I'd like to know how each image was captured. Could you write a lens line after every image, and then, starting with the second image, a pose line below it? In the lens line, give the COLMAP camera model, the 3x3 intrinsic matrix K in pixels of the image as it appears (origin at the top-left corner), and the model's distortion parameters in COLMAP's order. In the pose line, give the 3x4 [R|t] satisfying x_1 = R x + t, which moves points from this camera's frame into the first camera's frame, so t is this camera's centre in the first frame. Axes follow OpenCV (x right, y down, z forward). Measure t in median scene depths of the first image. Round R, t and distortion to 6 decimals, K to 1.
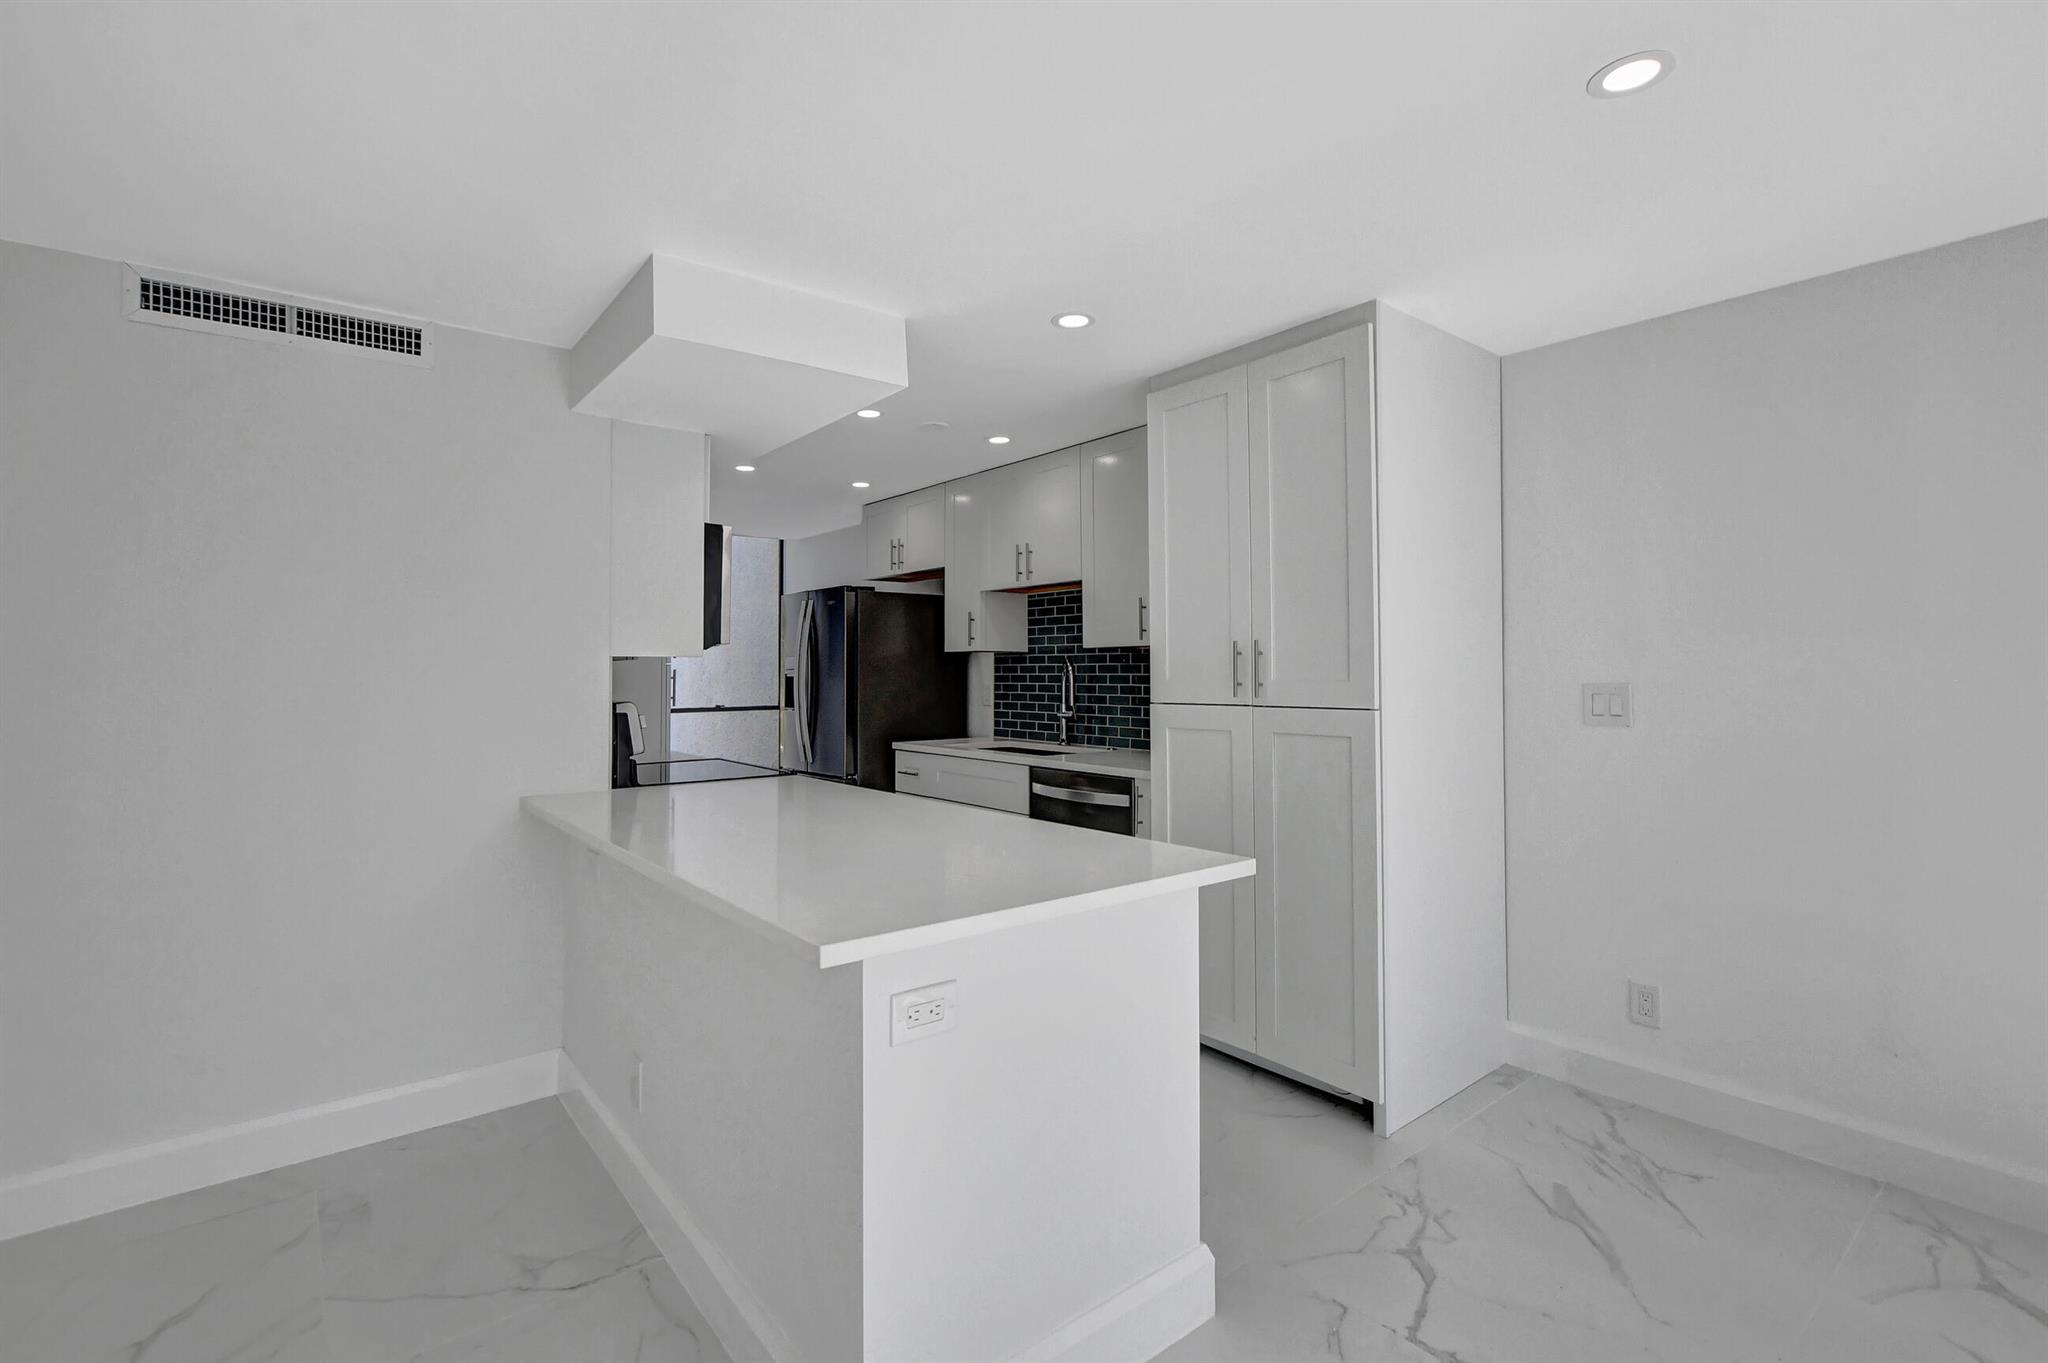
lens RADIAL K [[958.2, 0, 1020.7], [0, 958.2, 677.0], [0, 0, 1]] dist [-0.017209, 0.000821]
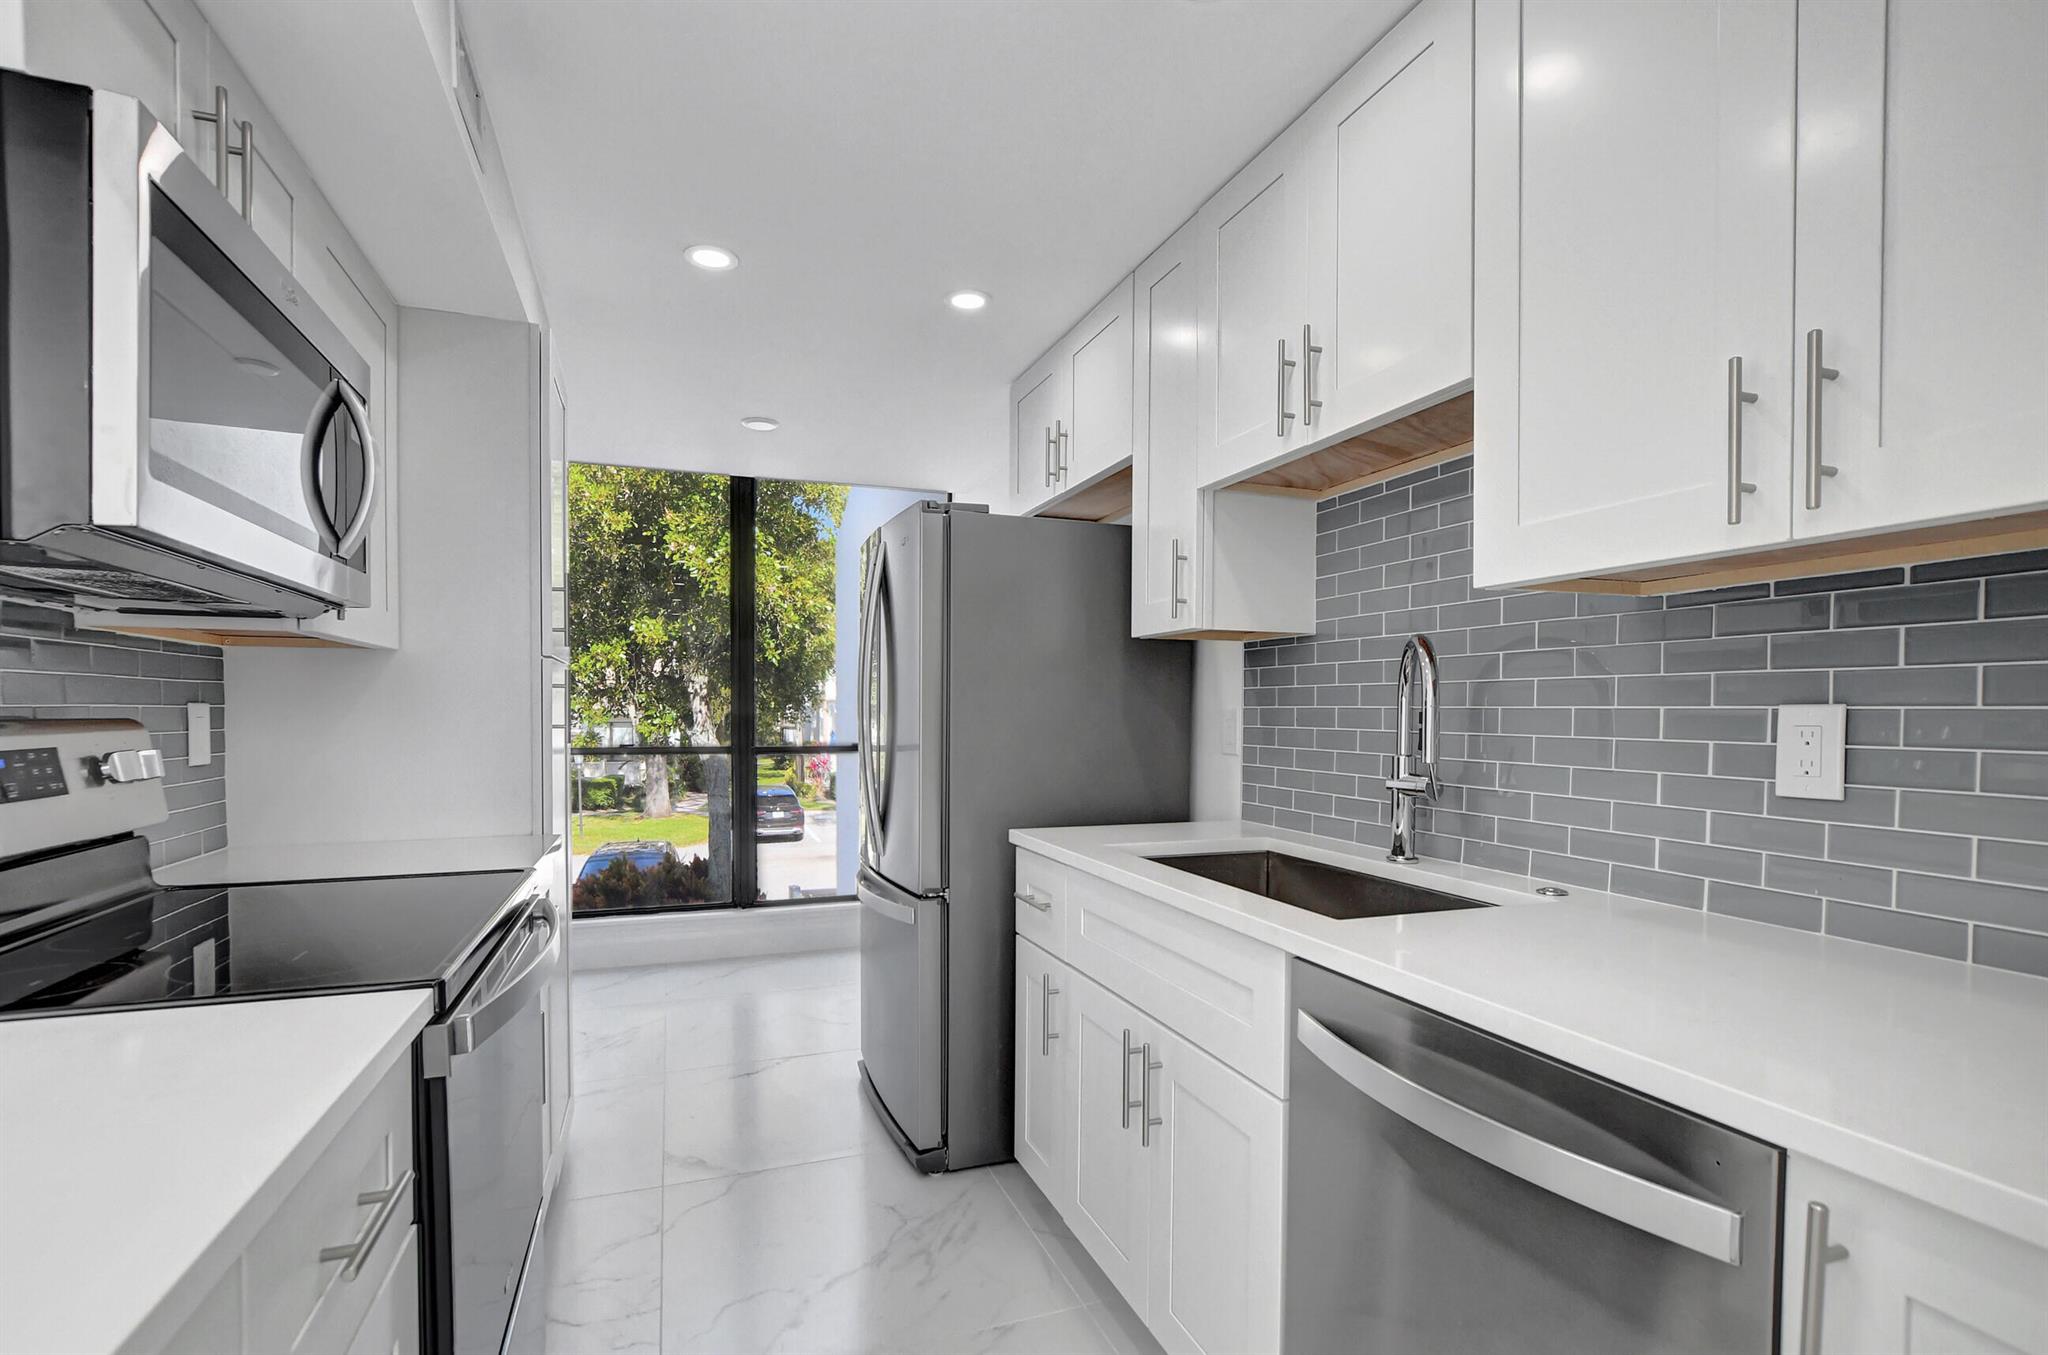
lens RADIAL K [[958.2, 0, 1025.5], [0, 958.2, 736.3], [0, 0, 1]] dist [-0.017209, 0.000821]
pose [[0.949455, 0.014185, -0.313582, 0.019711], [-0.008285, 0.999763, 0.020140, 0.012891], [0.313793, -0.016524, 0.949347, 0.556209]]
